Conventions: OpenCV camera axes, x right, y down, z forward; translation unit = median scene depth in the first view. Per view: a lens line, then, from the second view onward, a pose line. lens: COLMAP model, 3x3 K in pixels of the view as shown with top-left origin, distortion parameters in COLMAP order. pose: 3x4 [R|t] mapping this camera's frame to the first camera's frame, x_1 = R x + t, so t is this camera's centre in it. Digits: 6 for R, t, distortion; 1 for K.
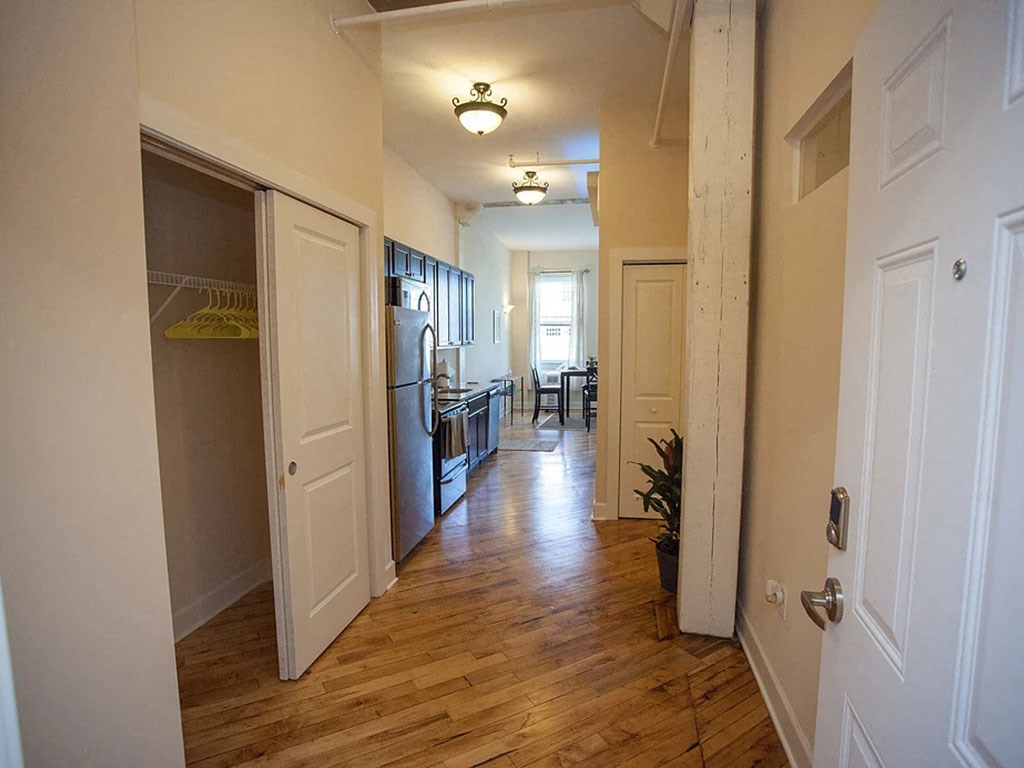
lens RADIAL K [[559.8, 0, 510.8], [0, 559.8, 392.4], [0, 0, 1]] dist [-0.065828, 0.030699]
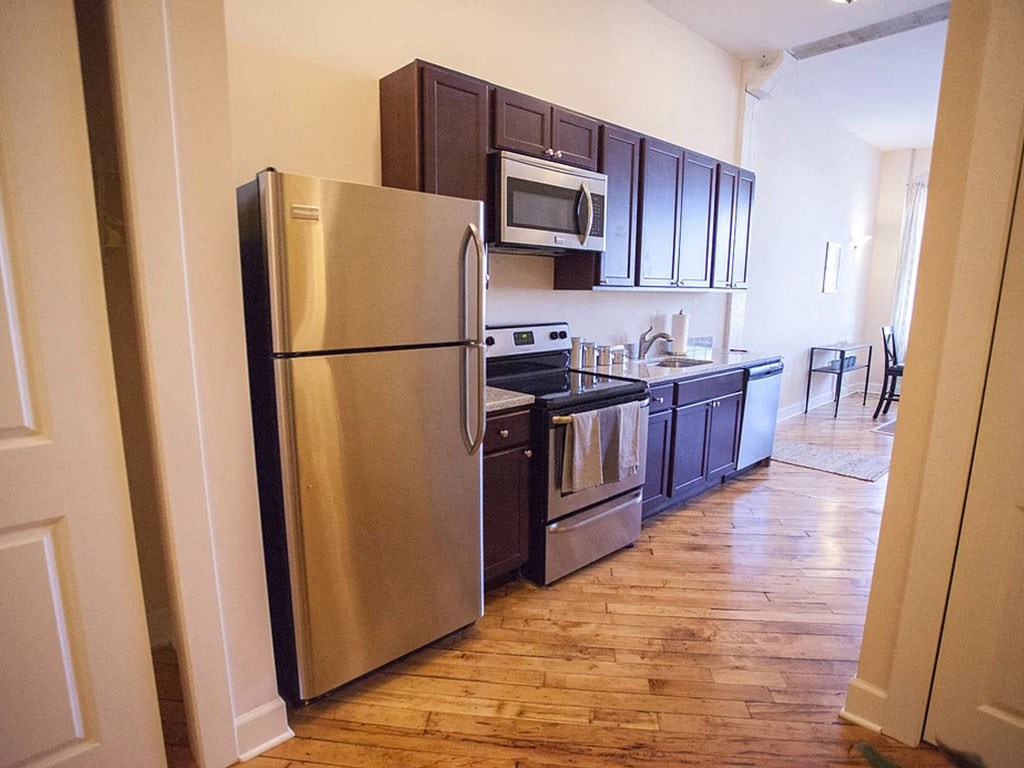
lens RADIAL K [[559.8, 0, 510.8], [0, 559.8, 392.4], [0, 0, 1]] dist [-0.065828, 0.030699]
pose [[0.800170, 0.122663, -0.587095, 0.104249], [-0.072147, 0.991441, 0.108812, -0.020666], [0.595418, -0.044711, 0.802171, 0.364900]]
